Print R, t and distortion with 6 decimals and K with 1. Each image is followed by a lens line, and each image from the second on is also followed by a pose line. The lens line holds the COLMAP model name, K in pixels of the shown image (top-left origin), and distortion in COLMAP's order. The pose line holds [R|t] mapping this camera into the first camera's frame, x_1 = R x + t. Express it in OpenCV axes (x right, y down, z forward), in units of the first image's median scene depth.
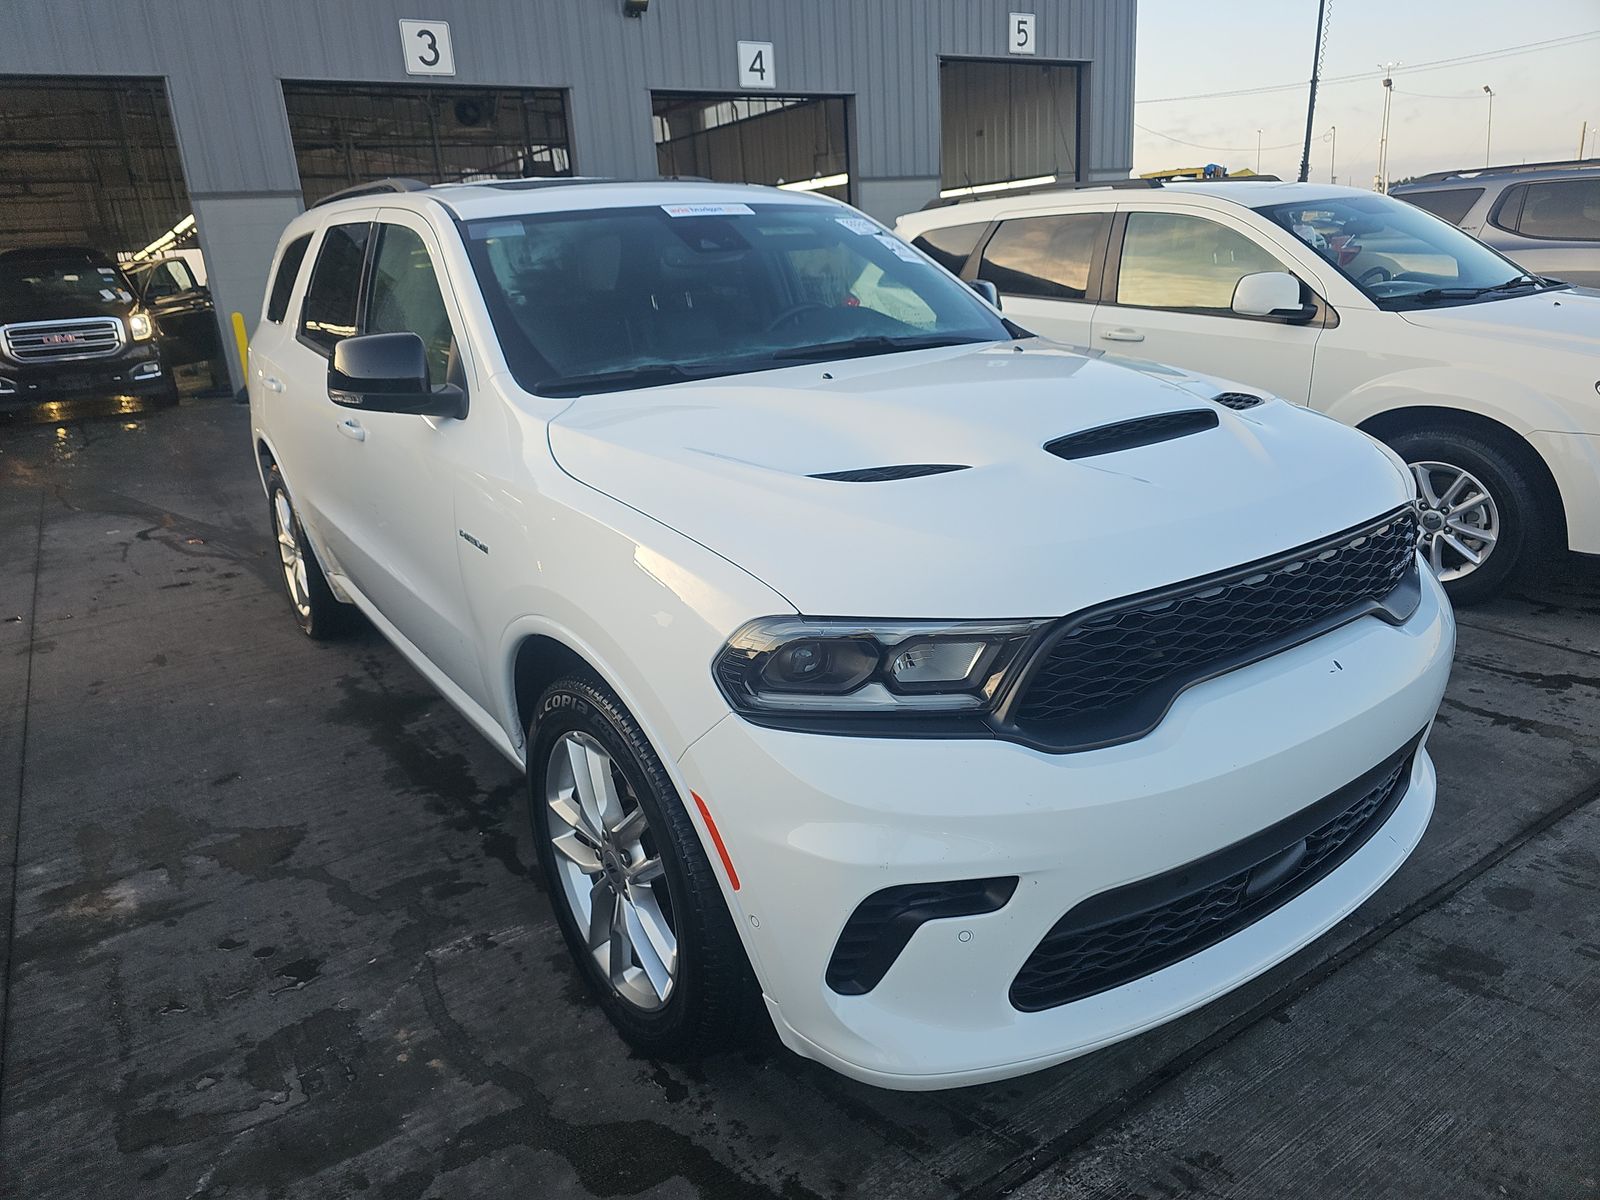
lens RADIAL K [[1077.0, 0, 800.0], [0, 1077.0, 600.0], [0, 0, 1]] dist [0.032460, -0.020676]
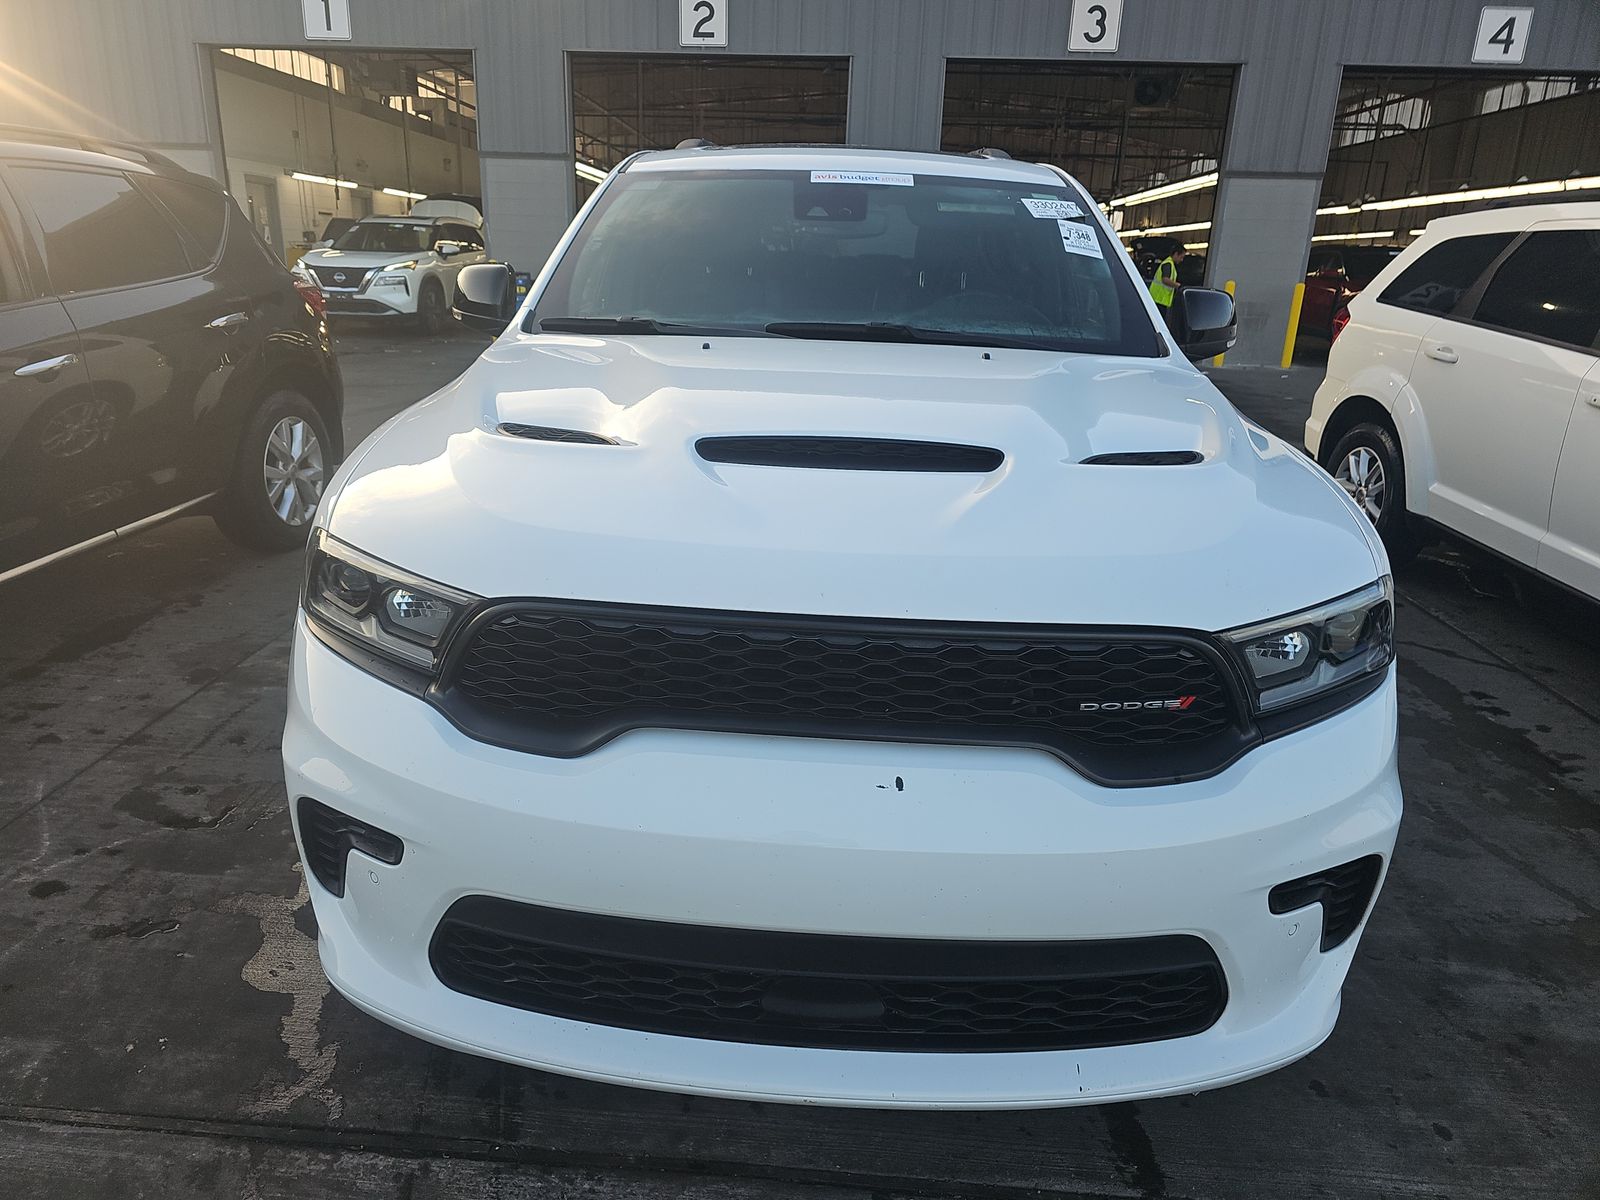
lens RADIAL K [[1089.0, 0, 797.2], [0, 1089.0, 626.9], [0, 0, 1]] dist [0.022662, -0.024931]
pose [[0.788718, 0.277480, -0.548570, 0.143031], [-0.260679, 0.959099, 0.110340, -0.019817], [0.556750, 0.055974, 0.828792, 0.052079]]
